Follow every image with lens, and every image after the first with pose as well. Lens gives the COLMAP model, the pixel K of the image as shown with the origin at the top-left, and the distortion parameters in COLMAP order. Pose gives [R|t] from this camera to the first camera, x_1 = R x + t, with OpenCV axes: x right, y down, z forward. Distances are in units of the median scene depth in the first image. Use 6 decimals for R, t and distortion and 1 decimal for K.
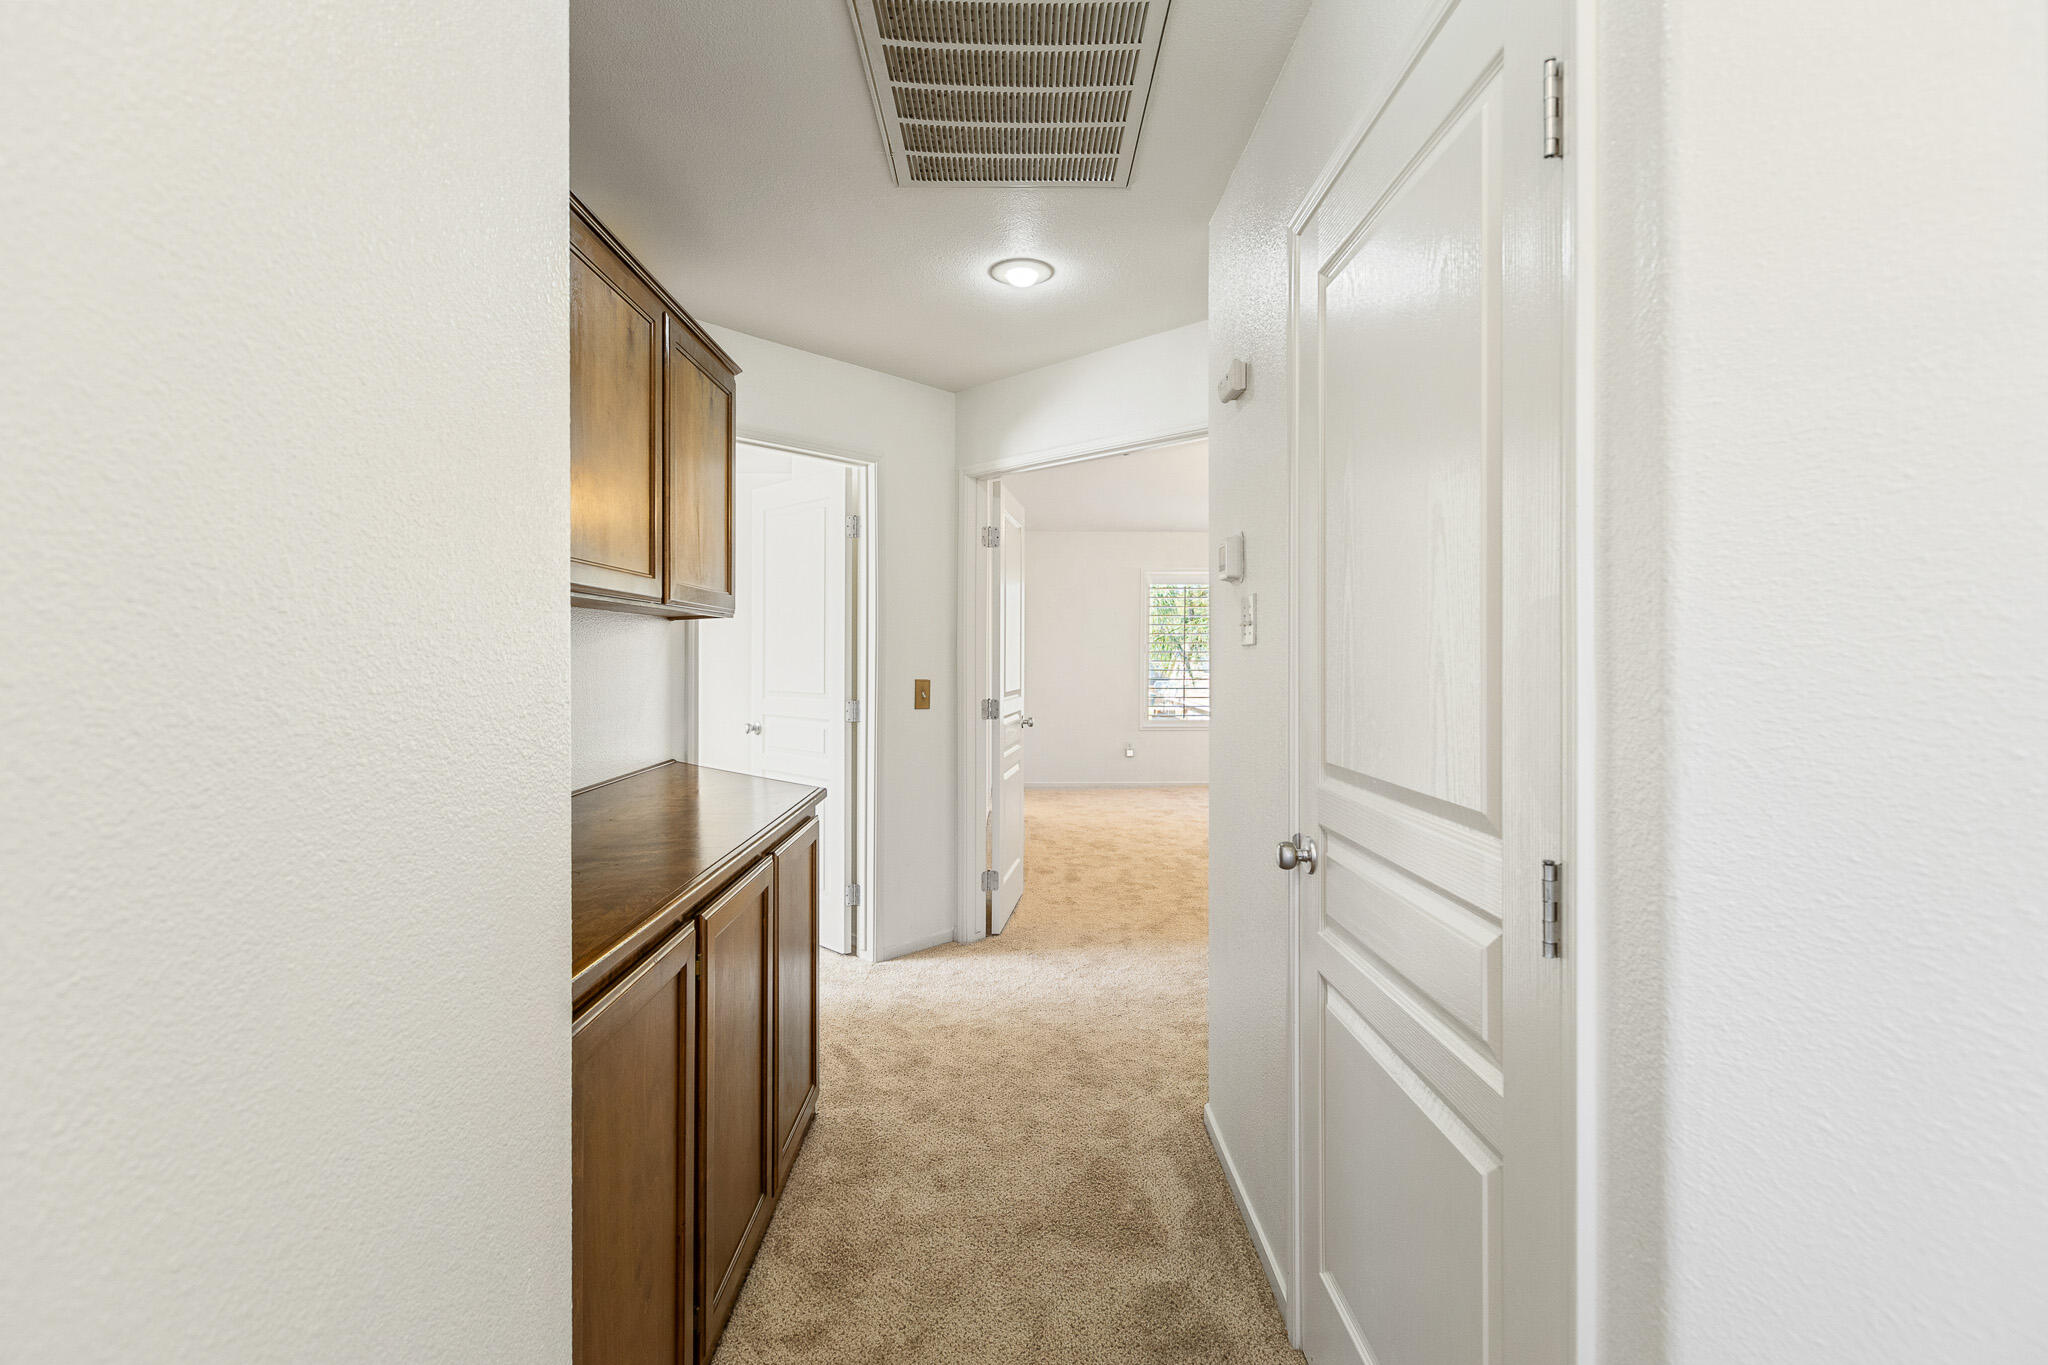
lens RADIAL K [[927.8, 0, 1021.9], [0, 927.8, 660.2], [0, 0, 1]] dist [0.000550, -0.001288]
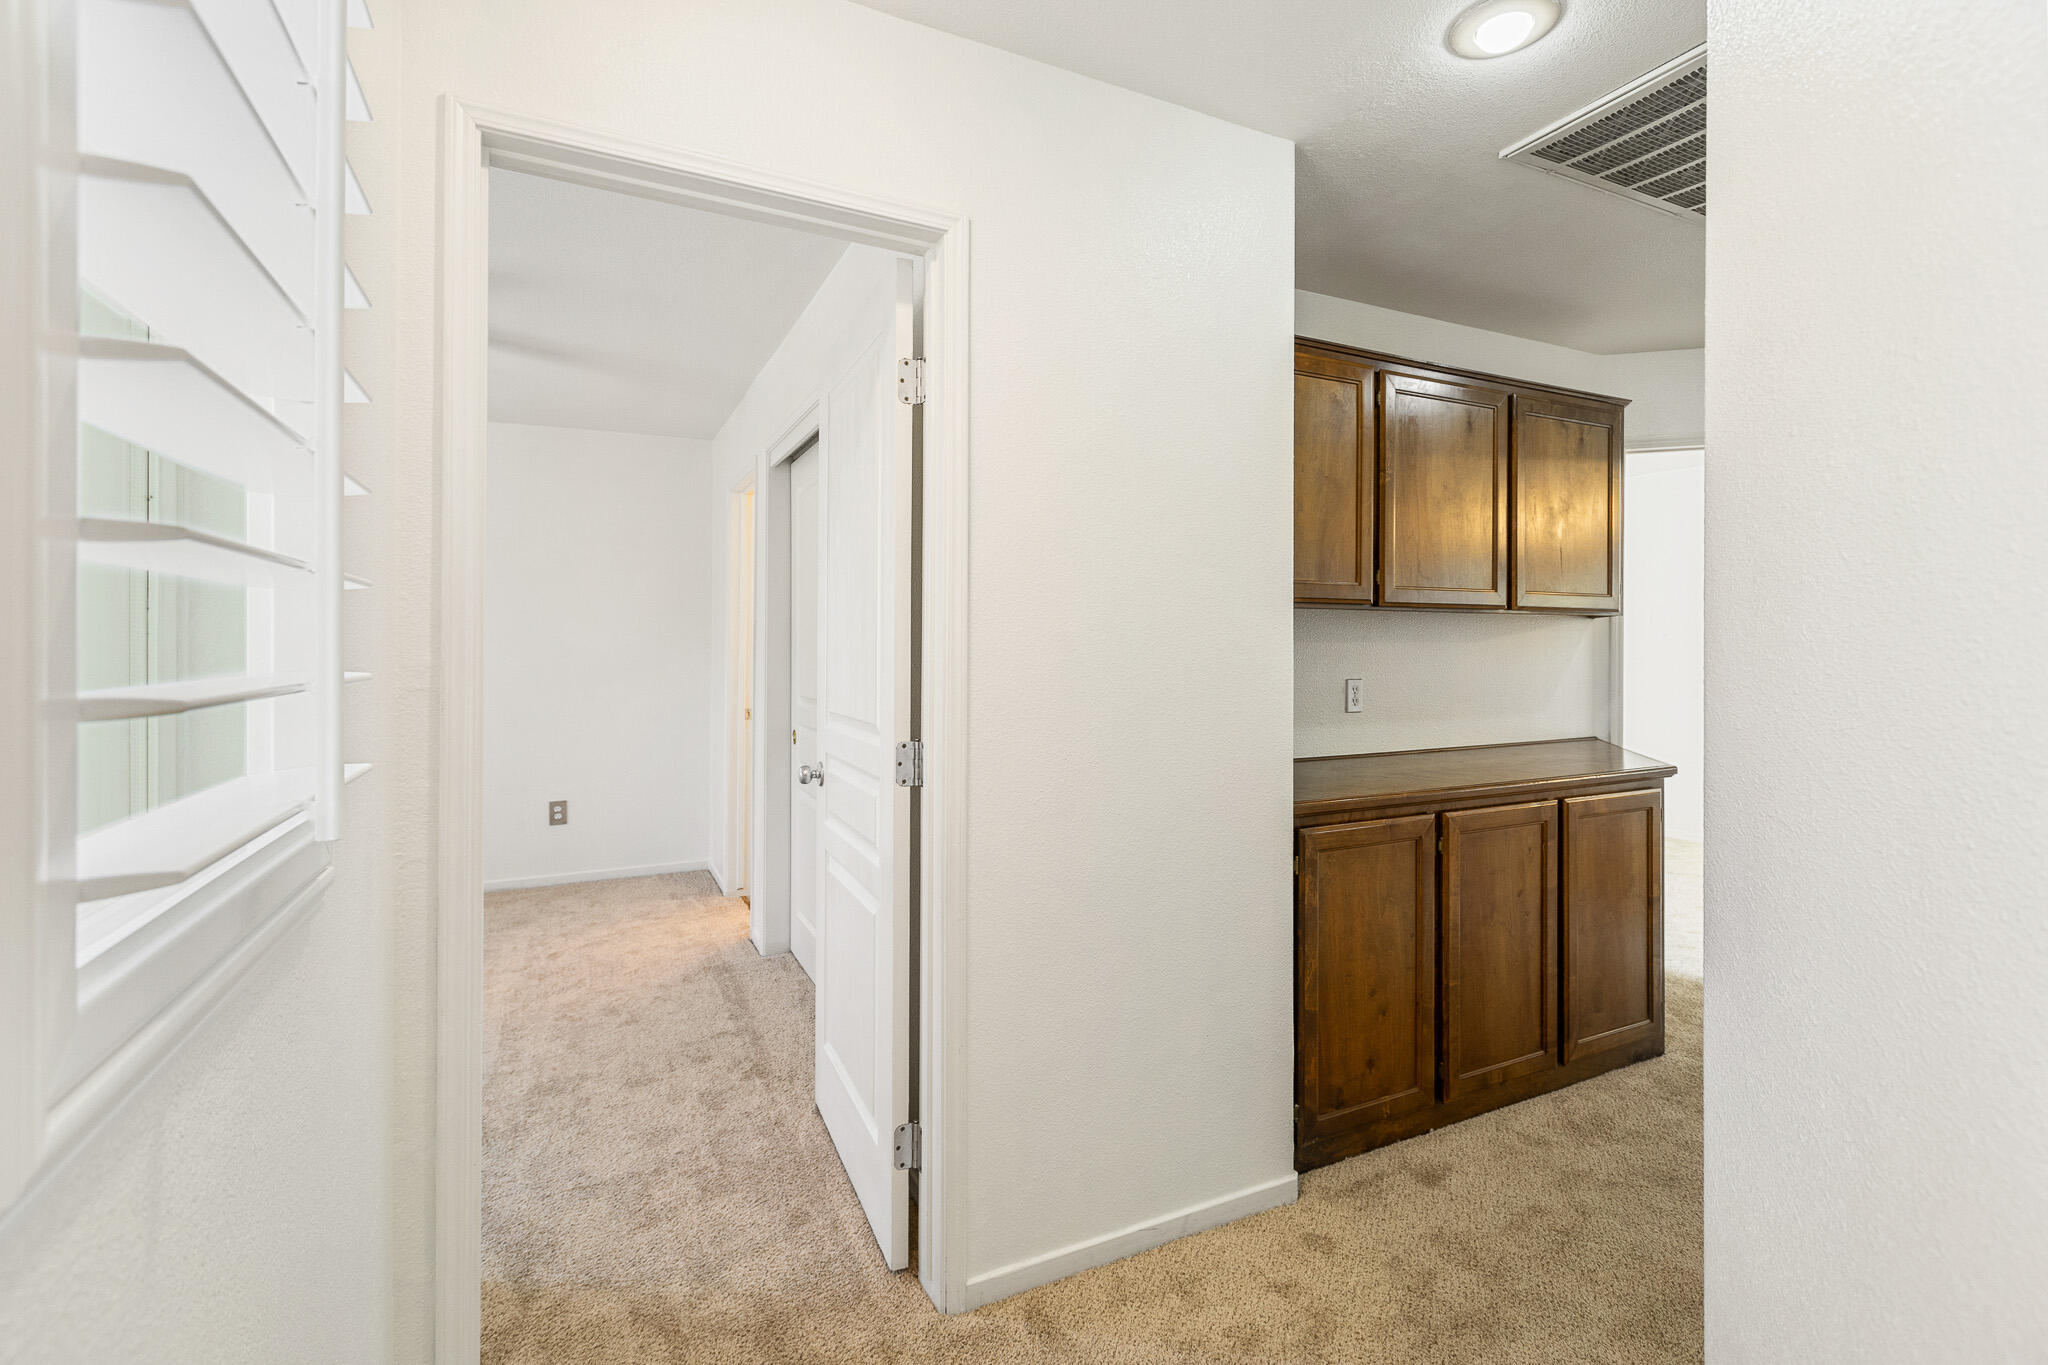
lens RADIAL K [[927.8, 0, 1025.0], [0, 927.8, 665.2], [0, 0, 1]] dist [0.000550, -0.001288]
pose [[0.427400, 0.014653, -0.903944, 0.462294], [-0.005757, 0.999892, 0.013486, 0.005858], [0.904044, -0.000560, 0.427438, -0.186441]]
